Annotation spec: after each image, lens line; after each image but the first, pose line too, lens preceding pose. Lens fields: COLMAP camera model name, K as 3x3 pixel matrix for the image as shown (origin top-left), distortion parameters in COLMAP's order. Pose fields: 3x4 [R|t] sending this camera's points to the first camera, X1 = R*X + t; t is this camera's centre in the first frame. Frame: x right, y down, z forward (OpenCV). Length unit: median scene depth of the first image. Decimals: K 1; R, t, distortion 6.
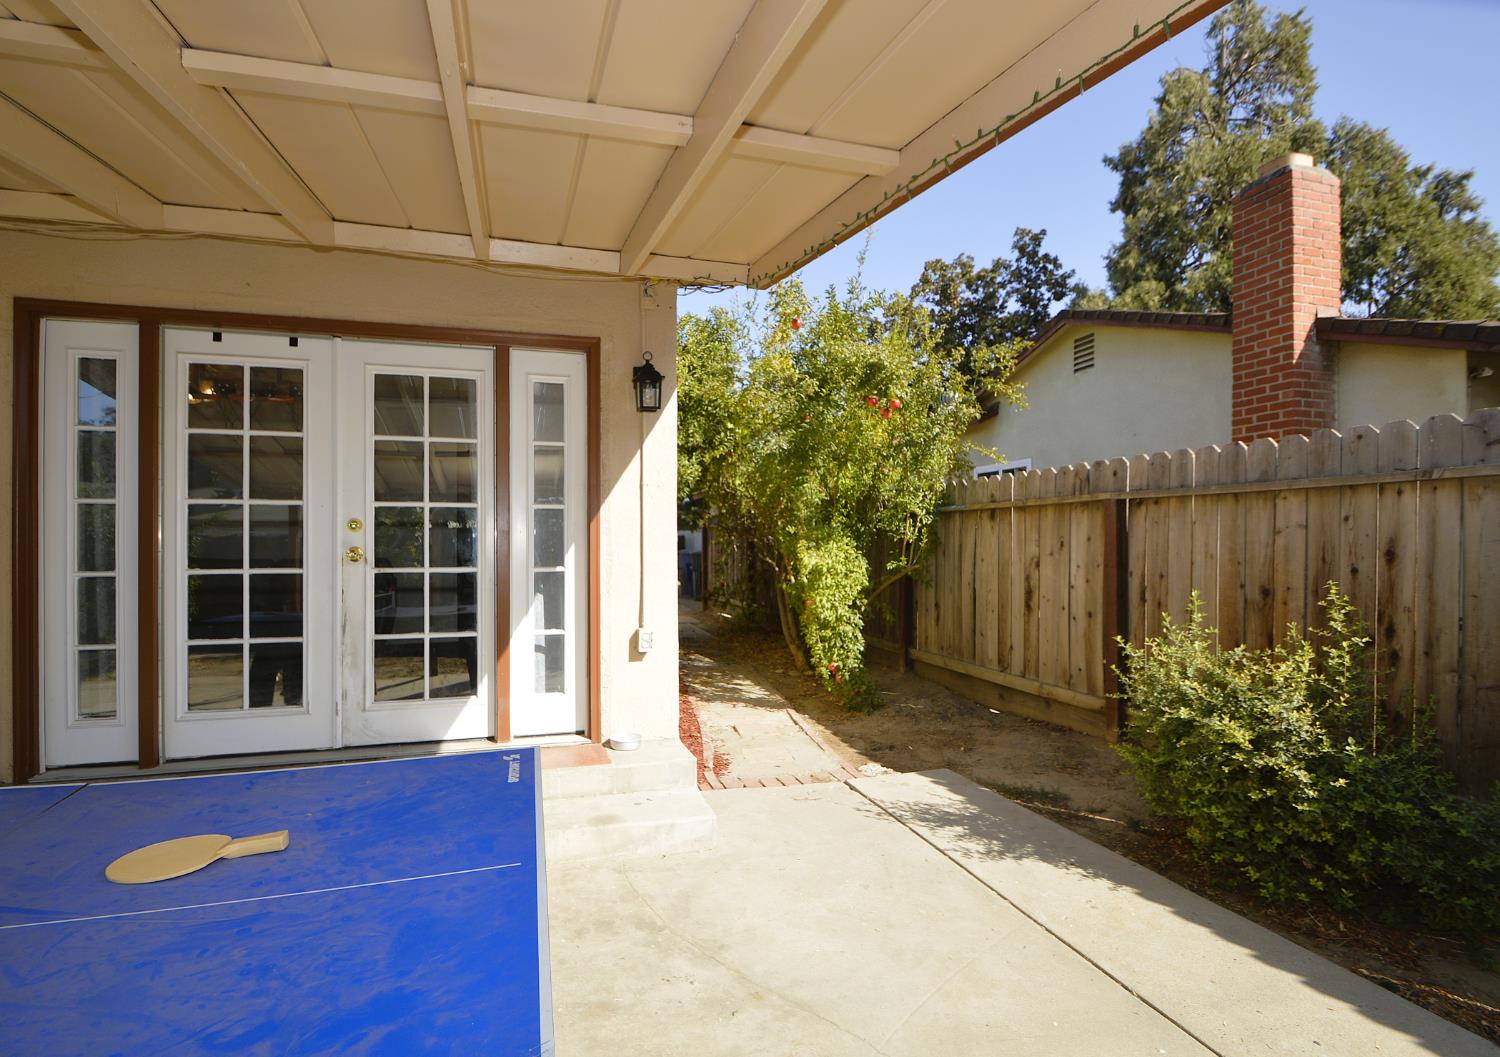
lens RADIAL K [[687.2, 0, 748.4], [0, 687.2, 545.2], [0, 0, 1]] dist [0.013311, -0.015209]
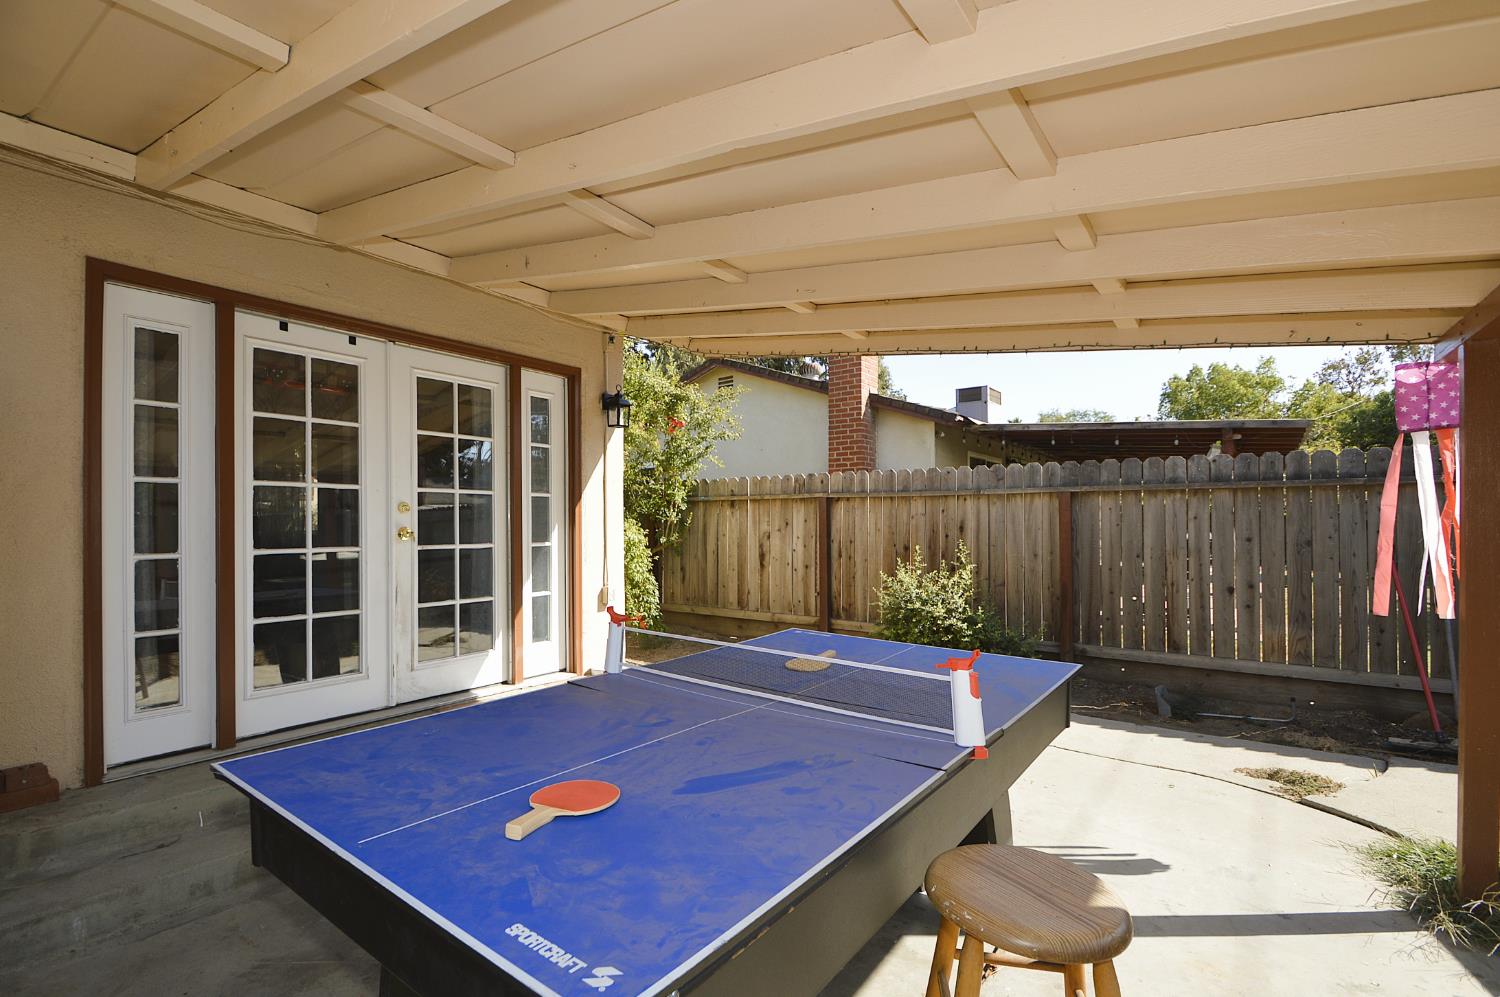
lens RADIAL K [[667.1, 0, 729.5], [0, 667.1, 517.1], [0, 0, 1]] dist [0.020874, -0.021122]
pose [[0.795006, 0.004373, 0.606586, -0.783515], [0.003478, 0.999925, -0.011767, 0.000696], [-0.606592, 0.011464, 0.794931, -0.196658]]
